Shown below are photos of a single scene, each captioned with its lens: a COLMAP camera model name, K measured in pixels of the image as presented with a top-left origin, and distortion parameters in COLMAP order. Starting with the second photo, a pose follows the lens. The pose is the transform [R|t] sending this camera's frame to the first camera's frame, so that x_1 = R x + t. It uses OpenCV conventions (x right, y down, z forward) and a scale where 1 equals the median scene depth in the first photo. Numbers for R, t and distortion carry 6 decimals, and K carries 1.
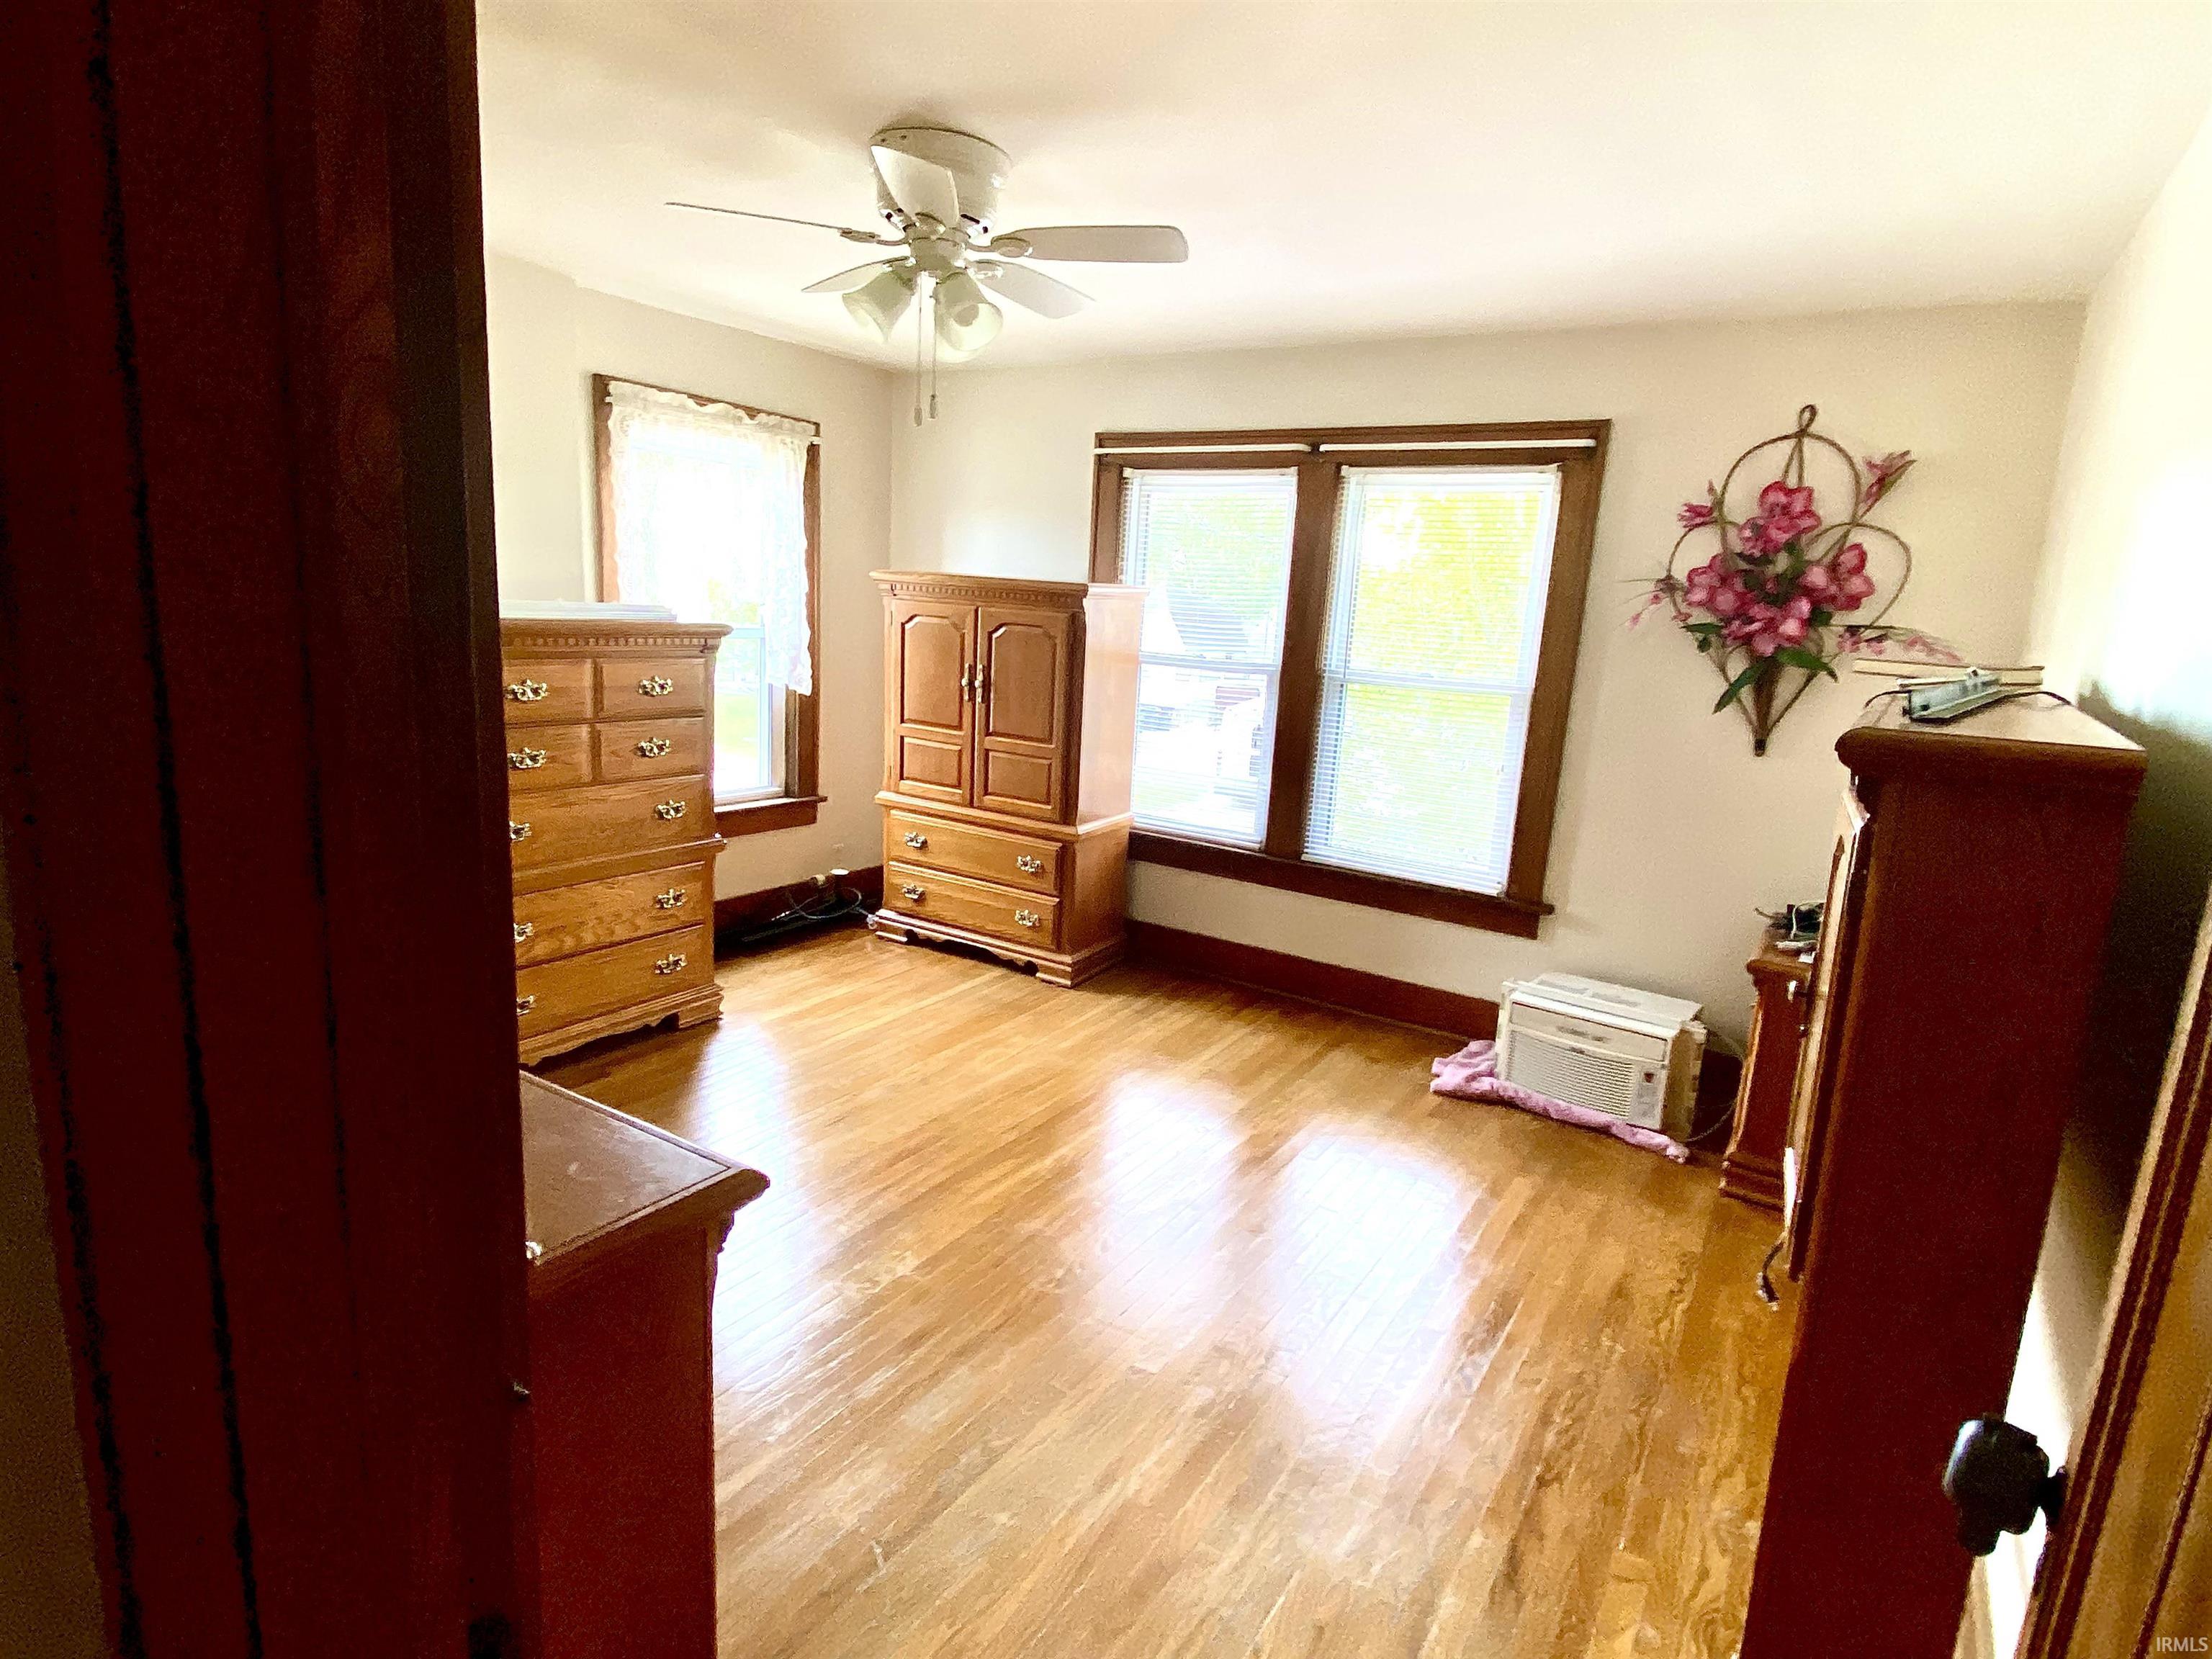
lens RADIAL K [[1196.2, 0, 1106.0], [0, 1196.2, 829.5], [0, 0, 1]] dist [0.039405, -0.000162]
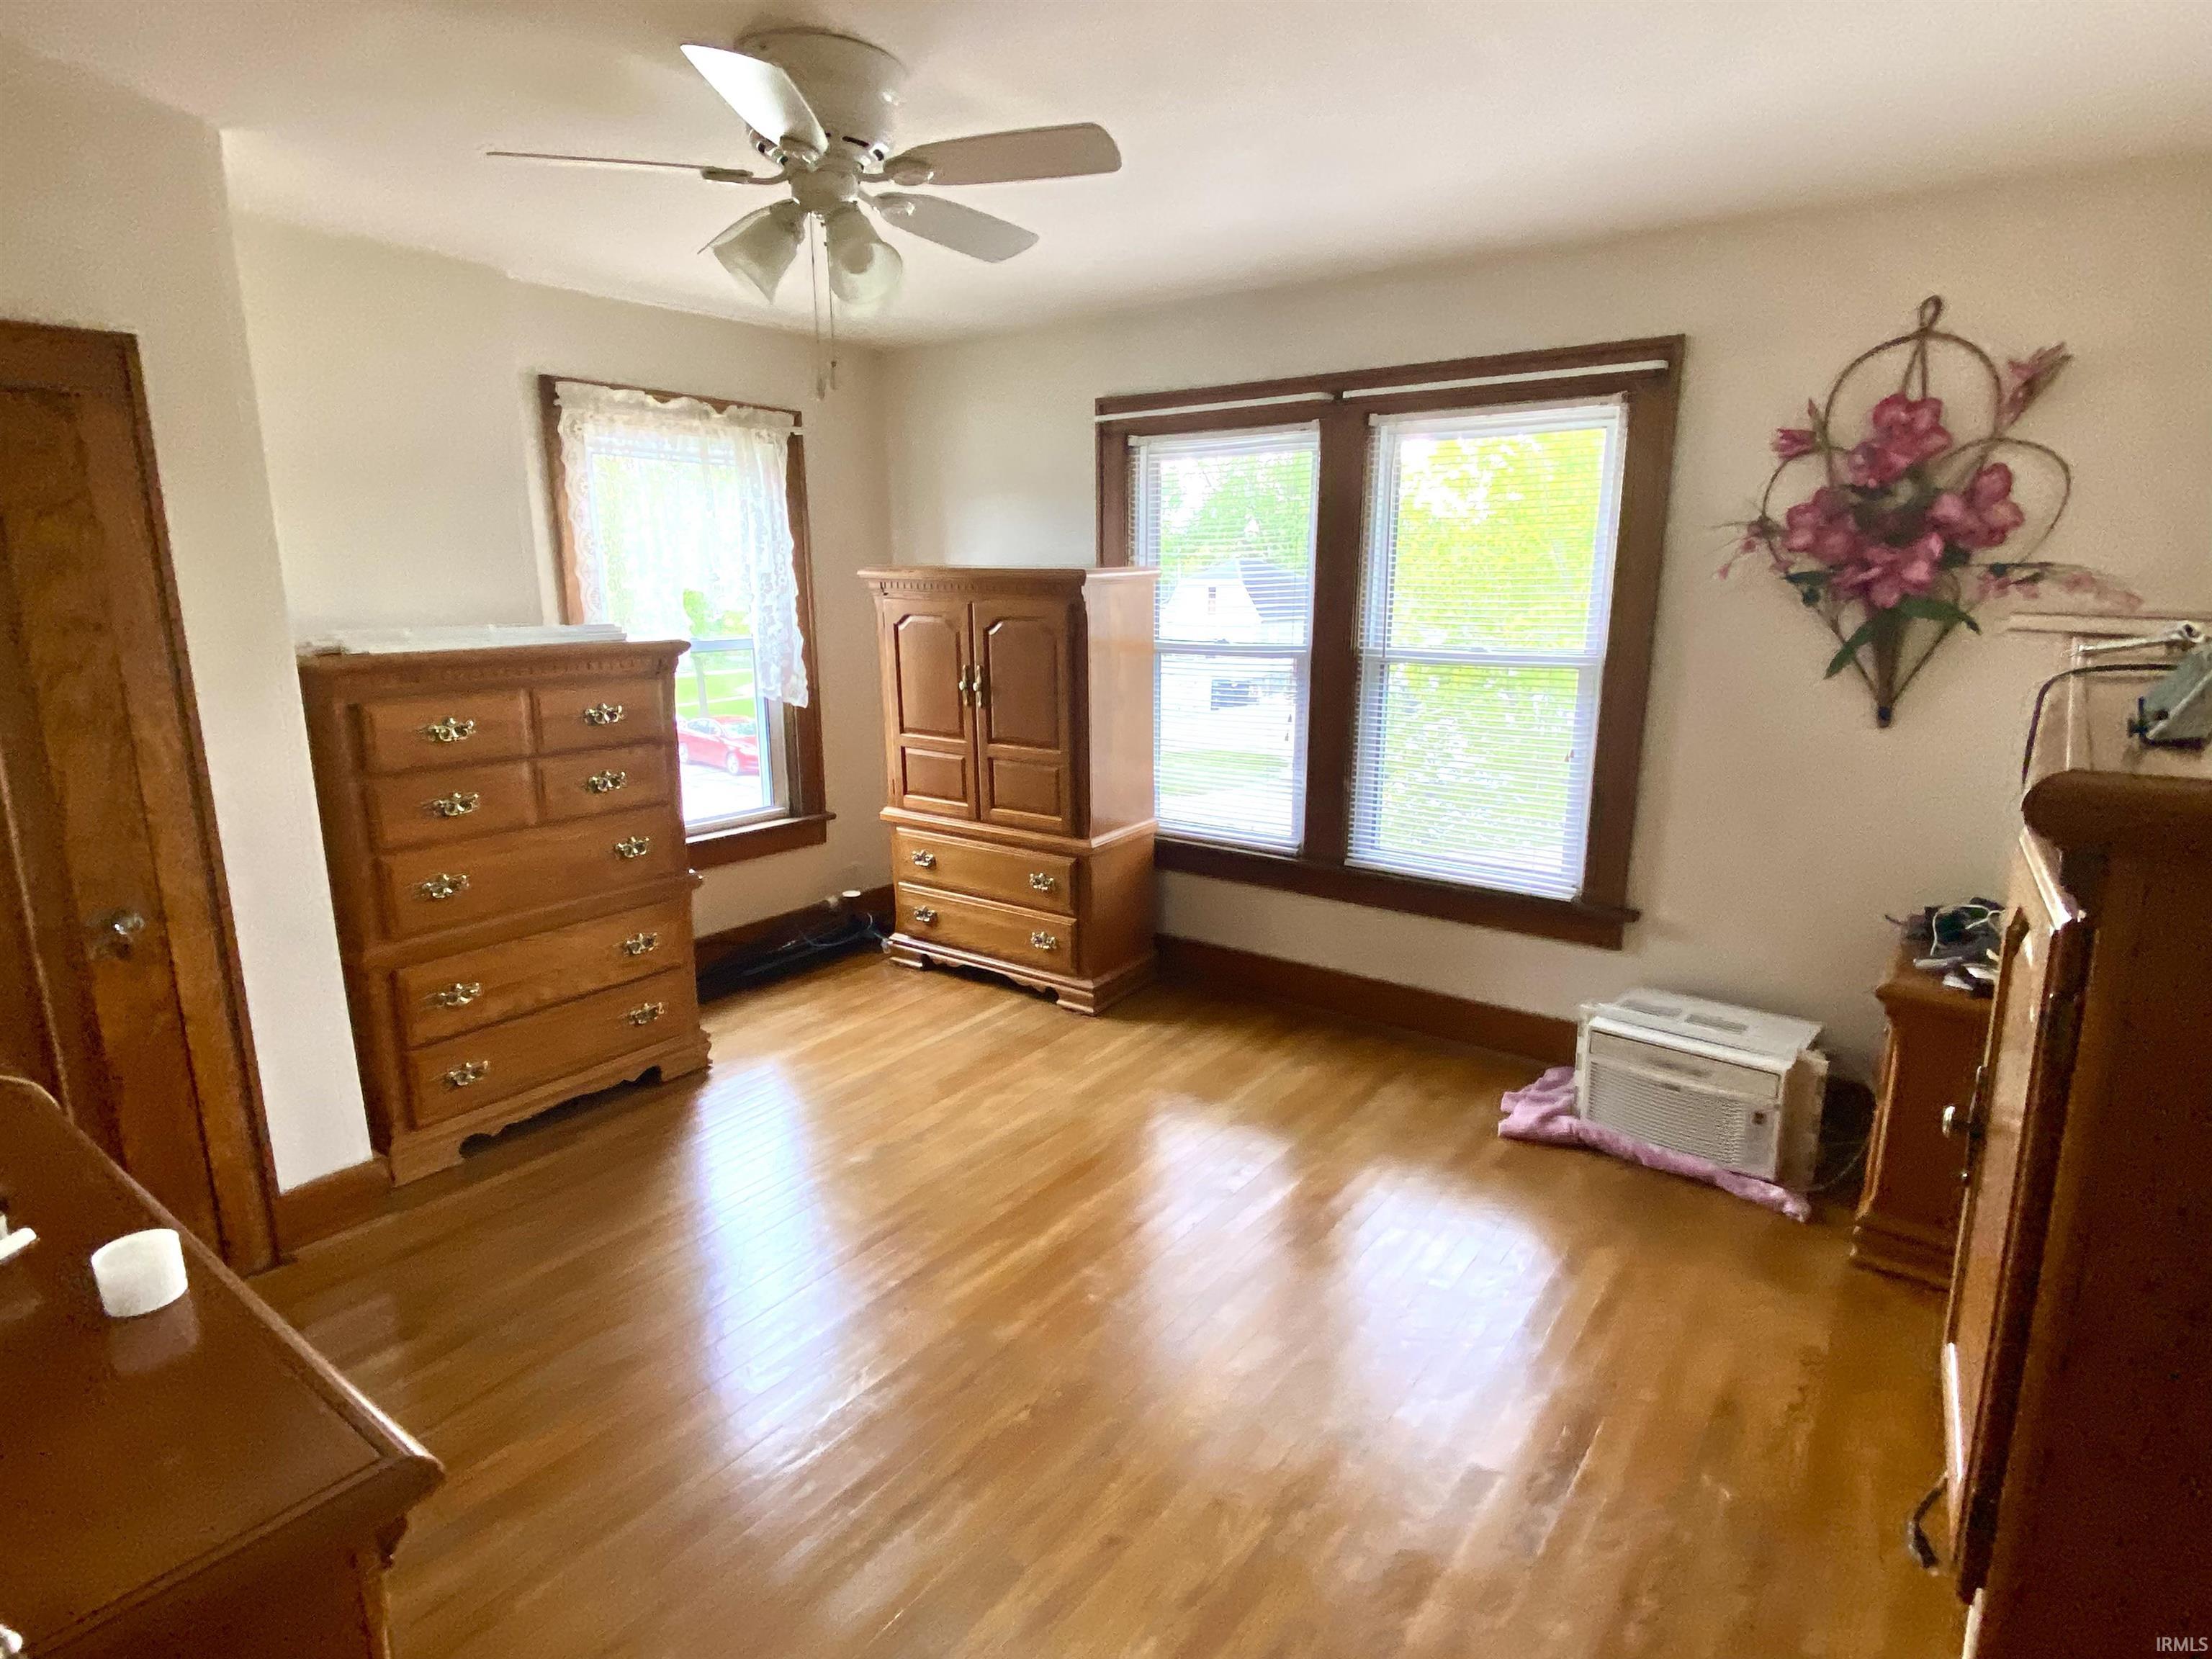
lens RADIAL K [[1175.6, 0, 1106.0], [0, 1175.6, 829.5], [0, 0, 1]] dist [0.029147, -0.012915]
pose [[0.995313, -0.044289, -0.085970, 0.073242], [0.046254, 0.998709, 0.021001, -0.032283], [0.084929, -0.024879, 0.996076, 0.137129]]
